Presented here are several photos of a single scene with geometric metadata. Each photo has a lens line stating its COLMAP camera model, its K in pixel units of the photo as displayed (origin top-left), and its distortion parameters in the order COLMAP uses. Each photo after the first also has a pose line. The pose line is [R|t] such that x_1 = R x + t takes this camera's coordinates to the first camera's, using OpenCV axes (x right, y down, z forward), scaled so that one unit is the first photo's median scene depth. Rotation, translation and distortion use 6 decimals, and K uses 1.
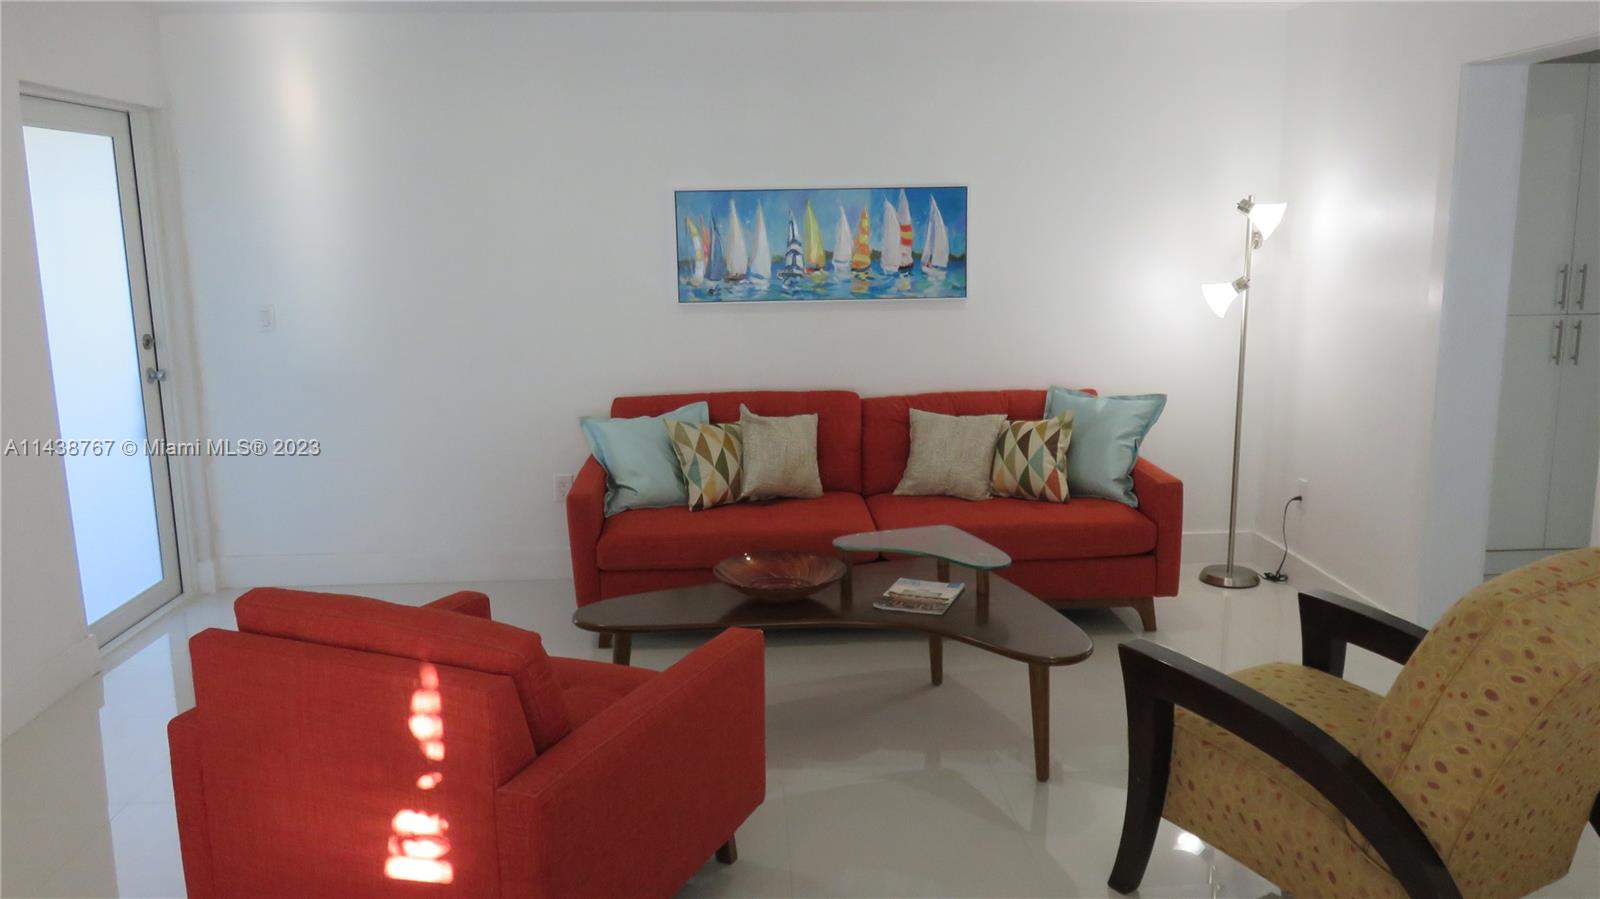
lens RADIAL K [[1204.3, 0, 792.4], [0, 1204.3, 433.8], [0, 0, 1]] dist [-0.007511, -0.002921]
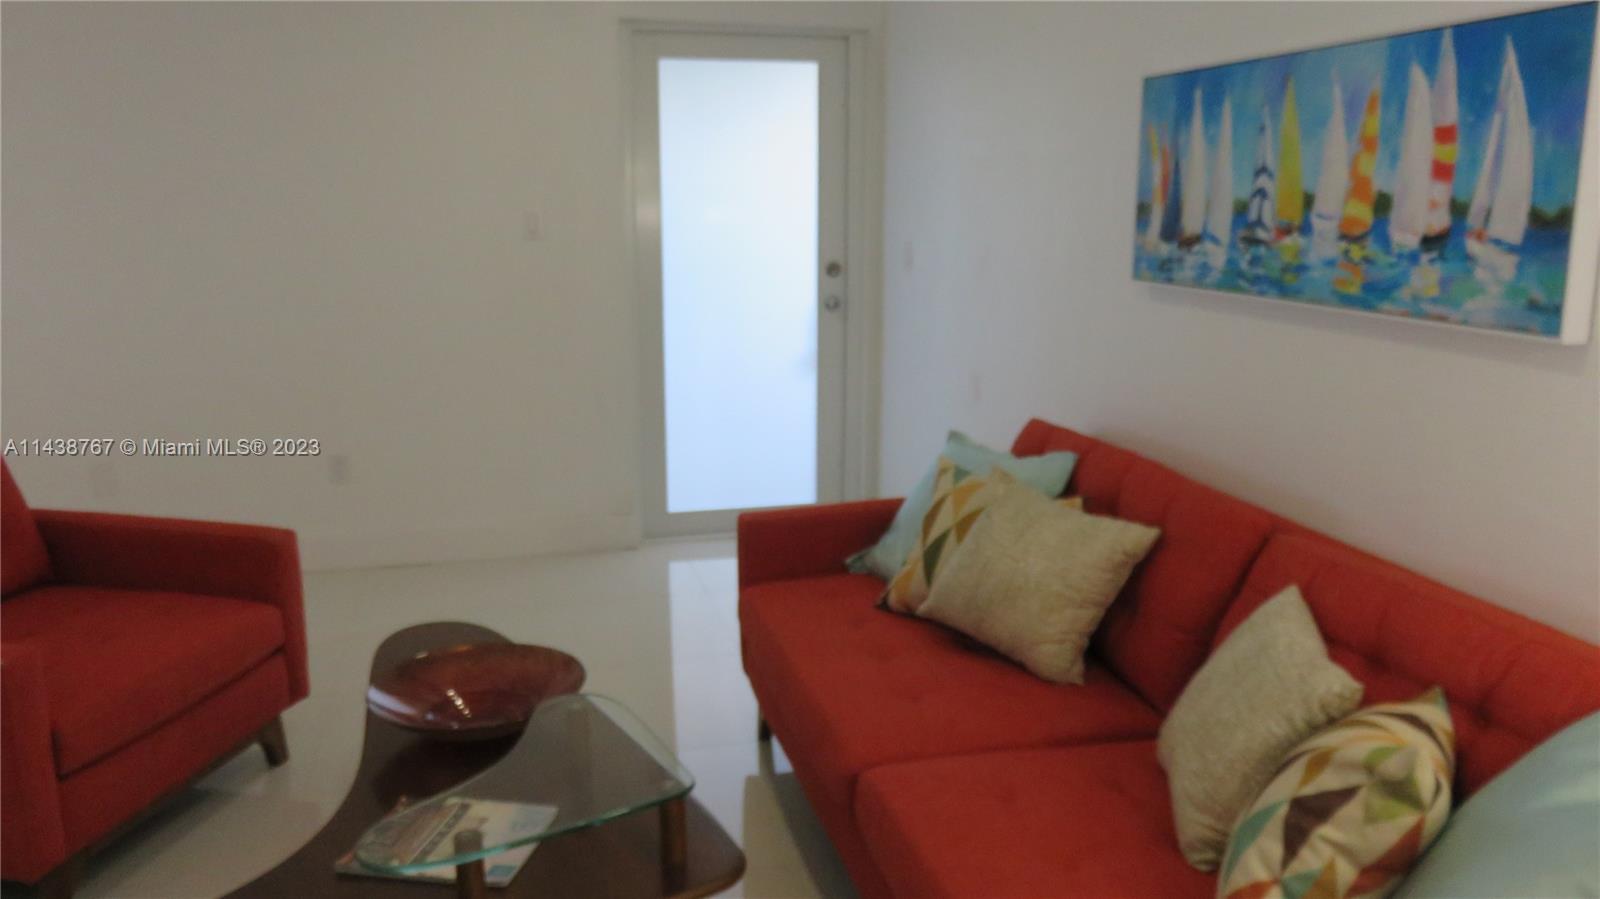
lens RADIAL K [[1204.3, 0, 821.8], [0, 1204.3, 424.4], [0, 0, 1]] dist [-0.007511, -0.002921]
pose [[0.234838, 0.200896, -0.951048, 0.423582], [-0.183849, 0.969930, 0.159488, -0.106042], [0.954490, 0.137395, 0.264711, 0.722257]]
